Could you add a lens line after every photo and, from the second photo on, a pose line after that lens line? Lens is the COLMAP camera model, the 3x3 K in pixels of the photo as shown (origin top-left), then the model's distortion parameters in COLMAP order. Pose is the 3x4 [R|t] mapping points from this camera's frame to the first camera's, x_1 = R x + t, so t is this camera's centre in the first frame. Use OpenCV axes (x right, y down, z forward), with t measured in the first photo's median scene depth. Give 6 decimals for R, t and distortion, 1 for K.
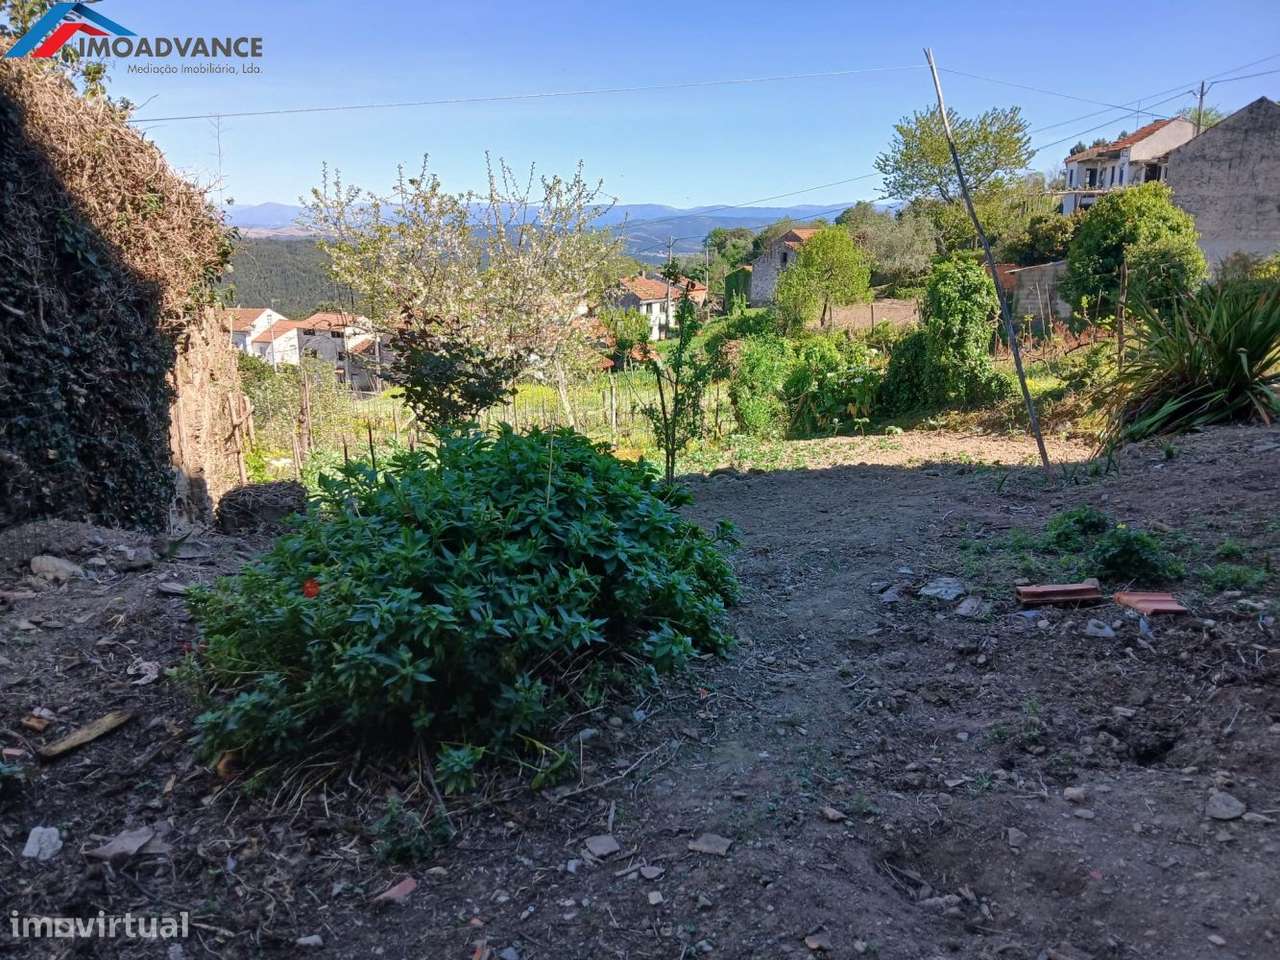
lens RADIAL K [[1015.0, 0, 635.2], [0, 1015.0, 485.8], [0, 0, 1]] dist [0.054427, -0.120978]
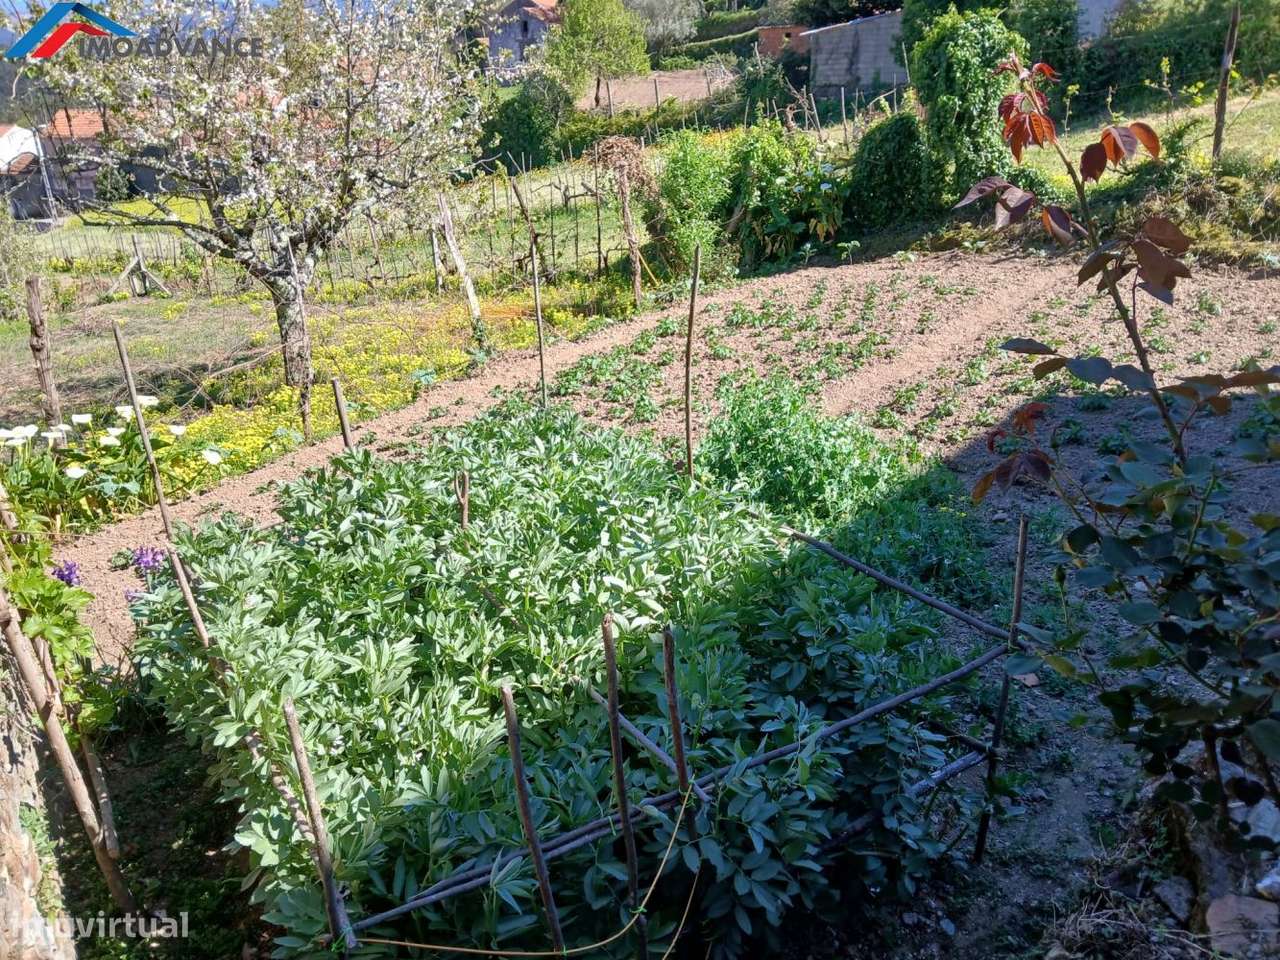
lens RADIAL K [[1015.0, 0, 641.5], [0, 1015.0, 475.4], [0, 0, 1]] dist [0.054427, -0.120978]
pose [[0.960129, -0.139288, 0.242388, -0.039659], [0.090542, 0.975239, 0.201770, -0.019955], [-0.264491, -0.171779, 0.948966, 0.095542]]
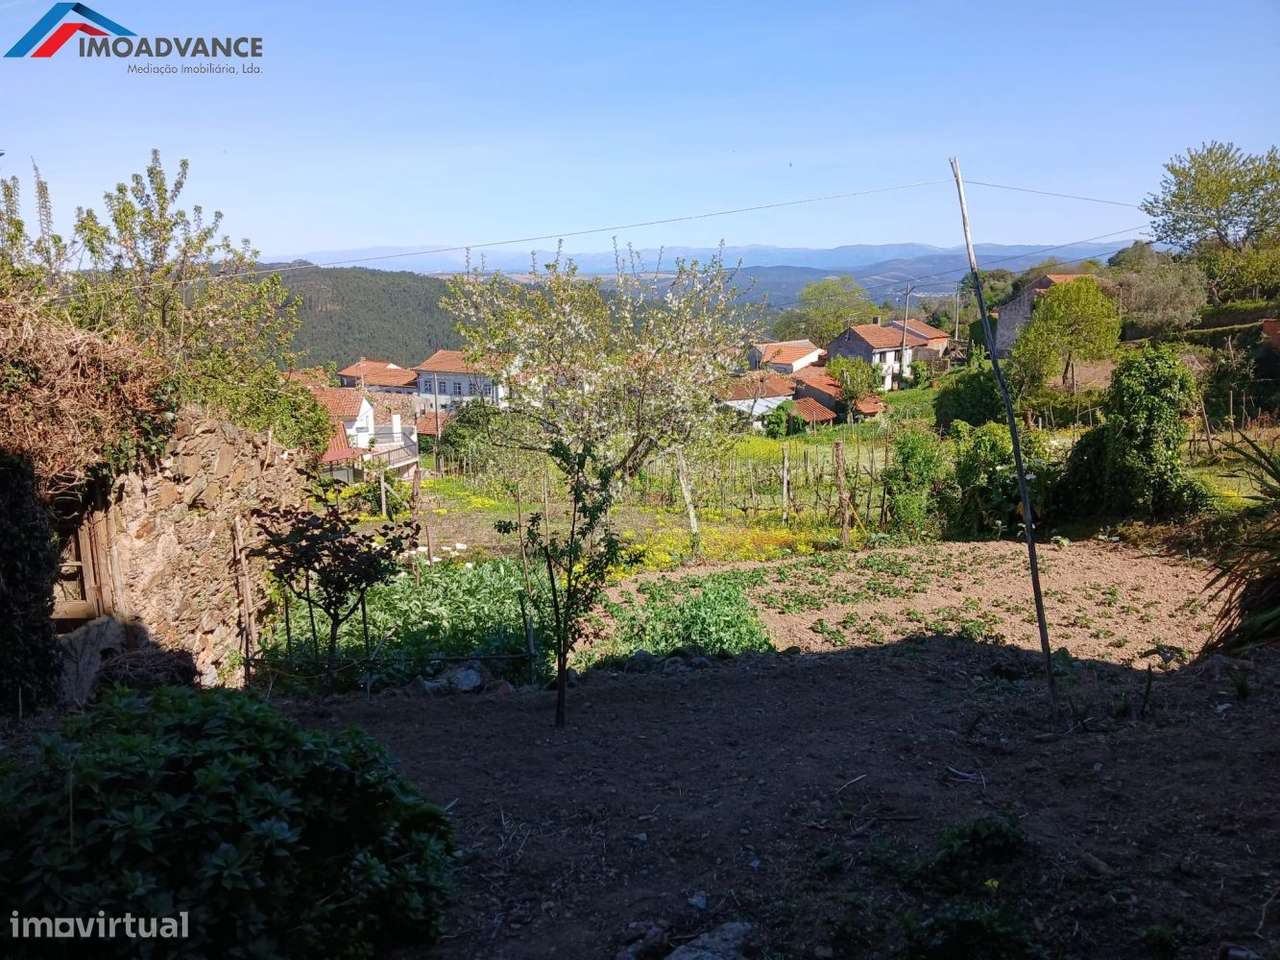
lens RADIAL K [[1015.0, 0, 630.6], [0, 1015.0, 471.1], [0, 0, 1]] dist [0.054427, -0.120978]
pose [[0.969458, 0.041499, -0.241721, 0.031976], [-0.053912, 0.997533, -0.044966, -0.016522], [0.239258, 0.056625, 0.969303, 0.018666]]
